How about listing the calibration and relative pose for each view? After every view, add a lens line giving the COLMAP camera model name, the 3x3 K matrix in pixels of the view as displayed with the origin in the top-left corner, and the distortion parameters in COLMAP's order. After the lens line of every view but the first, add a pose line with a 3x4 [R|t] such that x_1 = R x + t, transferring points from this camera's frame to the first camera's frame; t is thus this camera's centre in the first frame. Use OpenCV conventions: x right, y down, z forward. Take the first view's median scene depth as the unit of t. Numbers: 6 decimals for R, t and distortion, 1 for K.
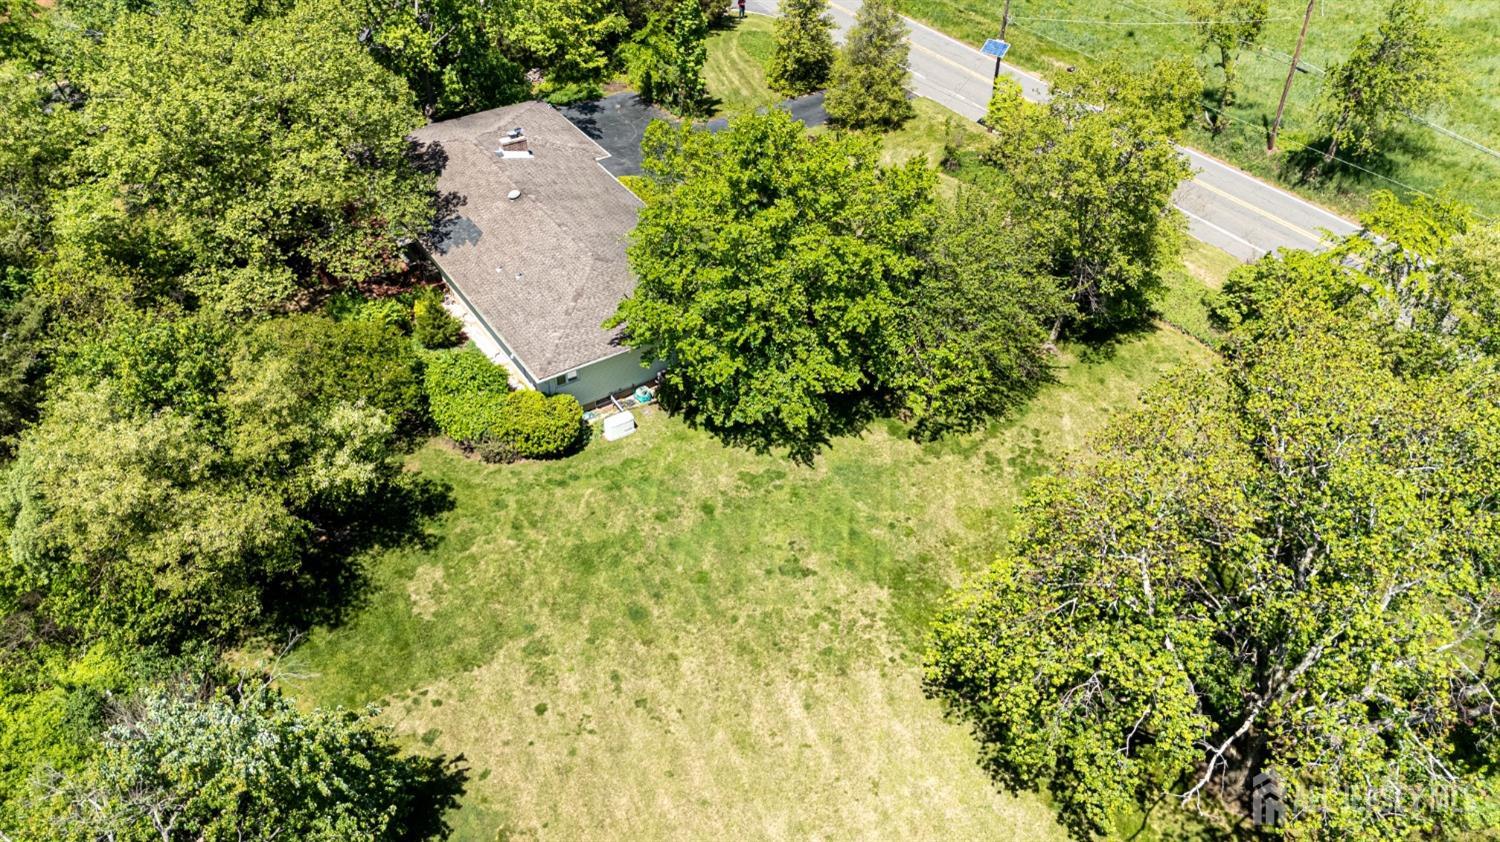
lens RADIAL K [[1072.0, 0, 677.5], [0, 1072.0, 370.9], [0, 0, 1]] dist [0.044641, -0.000315]
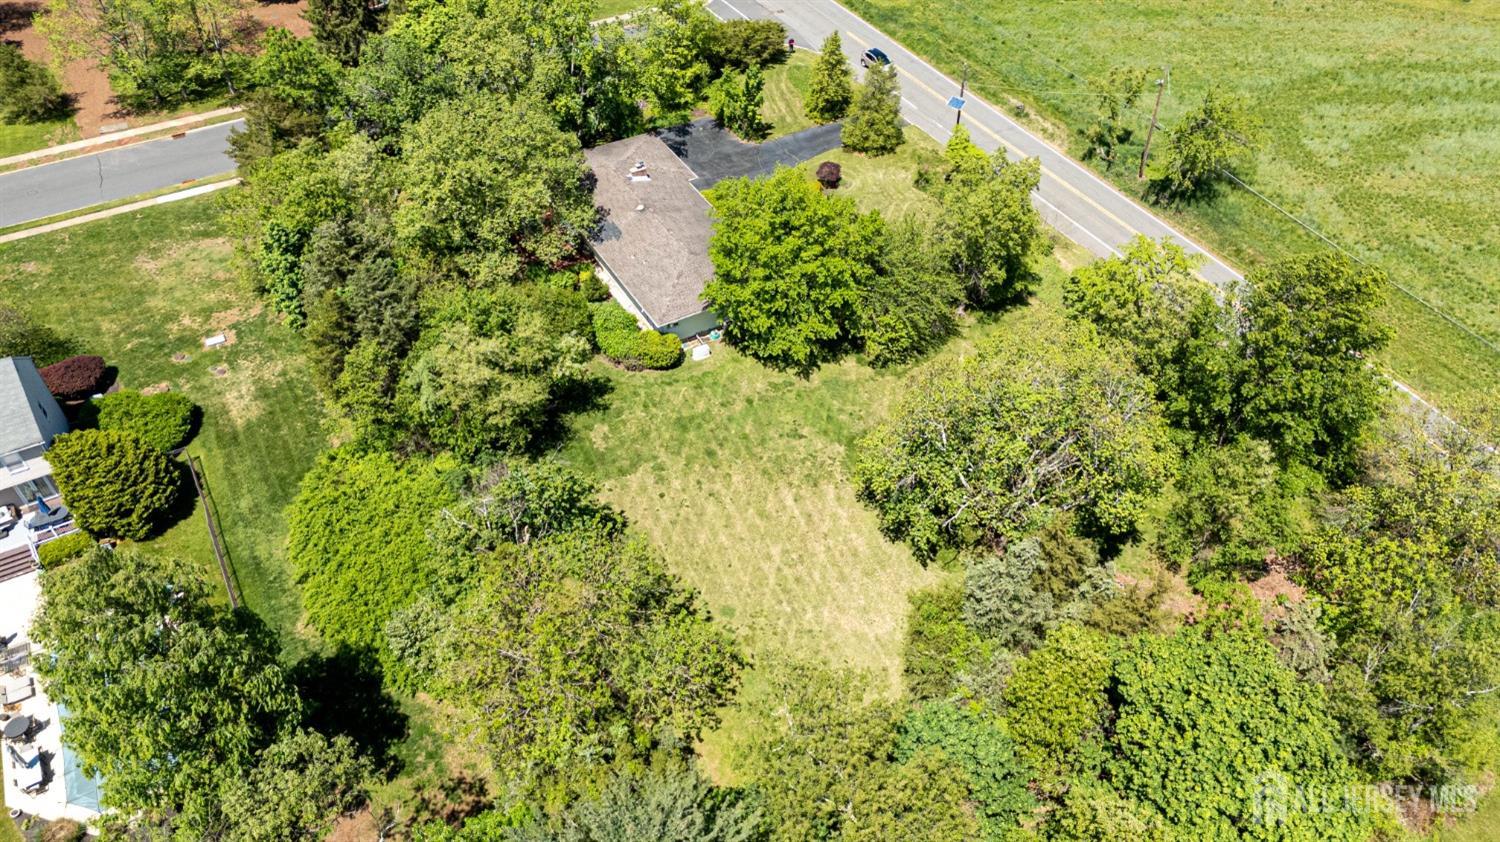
lens RADIAL K [[1084.3, 0, 750.0], [0, 1084.3, 421.0], [0, 0, 1]] dist [0.100632, -0.122331]
pose [[0.998998, 0.037867, 0.023858, -0.013329], [-0.040626, 0.990896, 0.128353, -0.069541], [-0.018780, -0.129194, 0.991441, -0.781234]]
